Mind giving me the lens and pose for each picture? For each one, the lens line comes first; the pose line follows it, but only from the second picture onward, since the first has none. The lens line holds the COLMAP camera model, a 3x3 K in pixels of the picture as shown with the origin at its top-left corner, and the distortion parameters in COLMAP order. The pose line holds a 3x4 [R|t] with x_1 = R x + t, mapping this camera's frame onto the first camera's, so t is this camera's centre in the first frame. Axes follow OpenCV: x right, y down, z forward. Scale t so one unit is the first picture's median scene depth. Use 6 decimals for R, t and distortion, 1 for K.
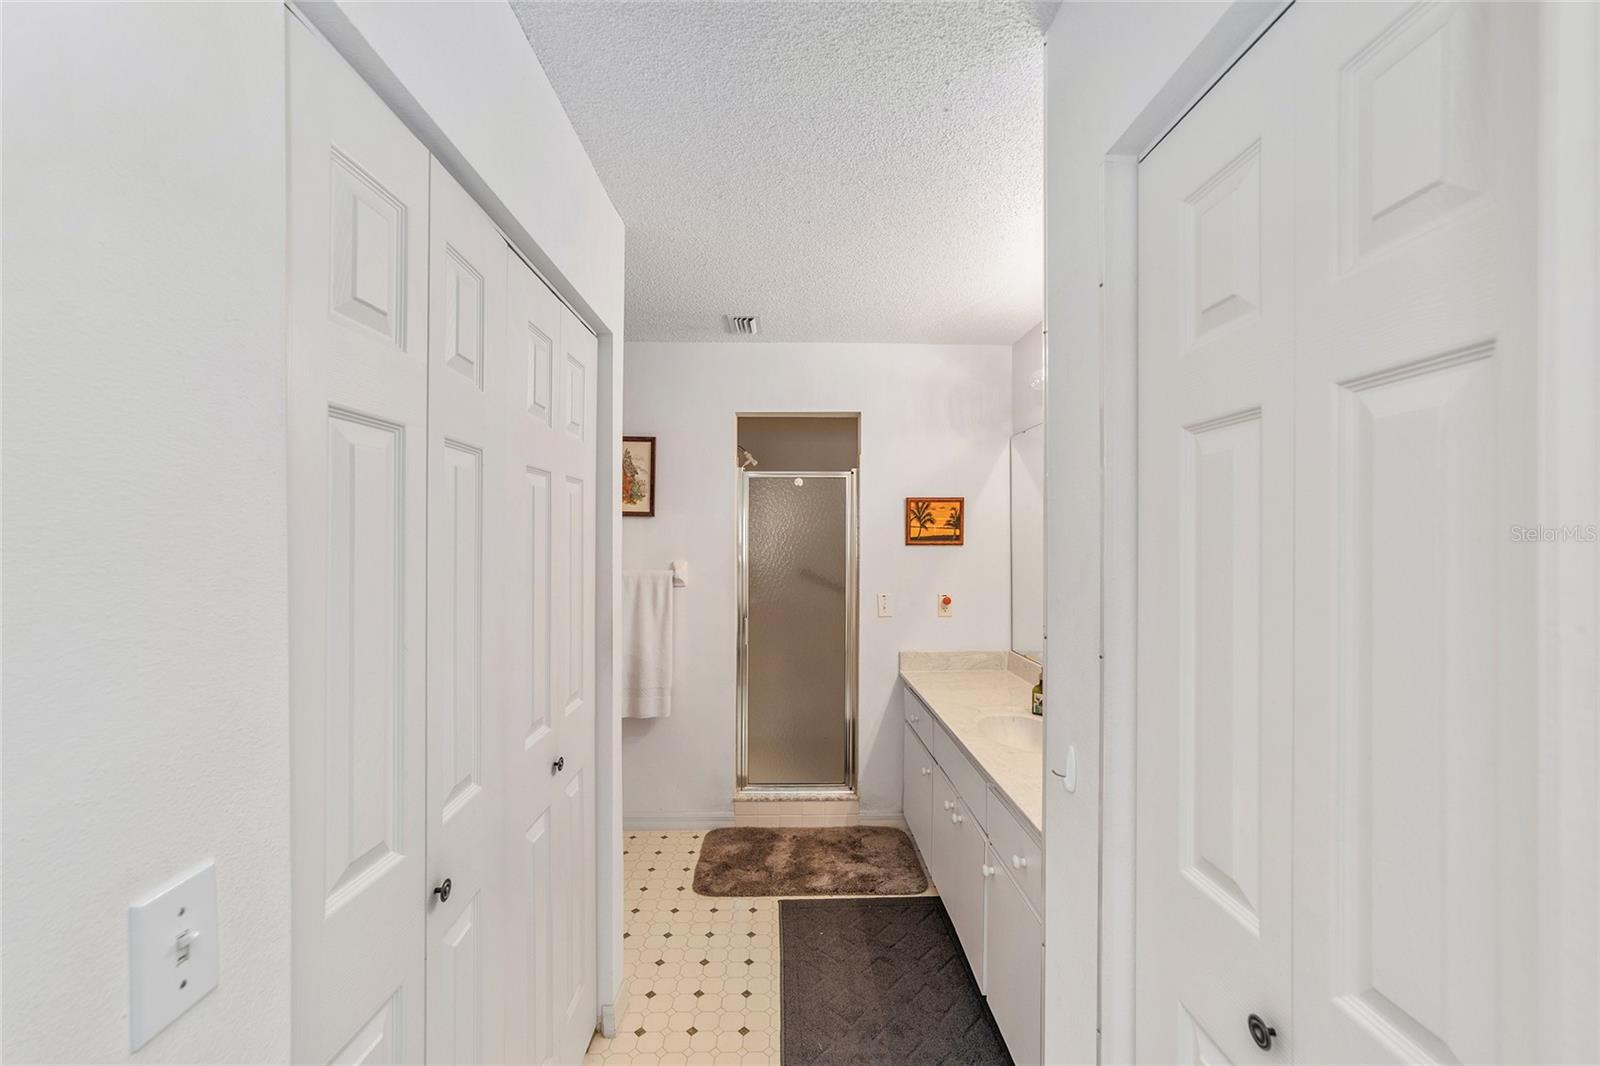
lens RADIAL K [[611.7, 0, 800.1], [0, 611.7, 534.4], [0, 0, 1]] dist [-0.003925, 0.000773]
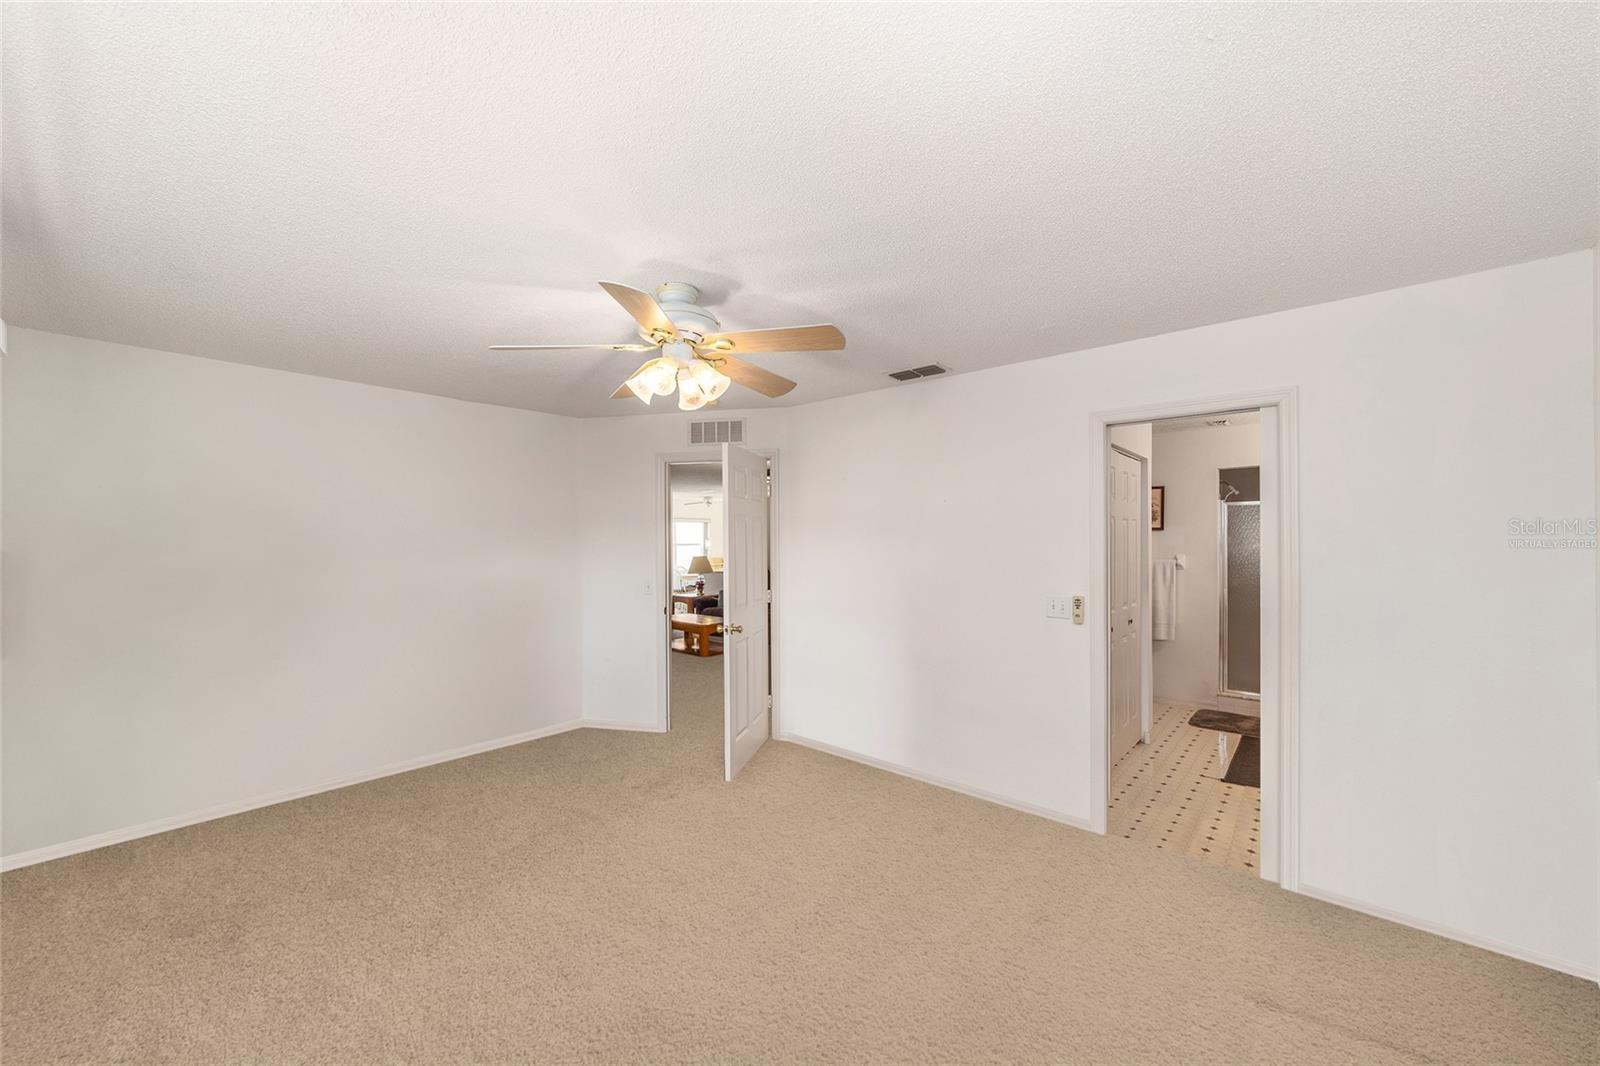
lens RADIAL K [[611.7, 0, 800.7], [0, 611.7, 537.9], [0, 0, 1]] dist [-0.003925, 0.000773]
pose [[0.728843, -0.006457, -0.684650, 0.215328], [0.004522, 0.999979, -0.004617, -0.002749], [0.684666, 0.000269, 0.728857, -1.051060]]
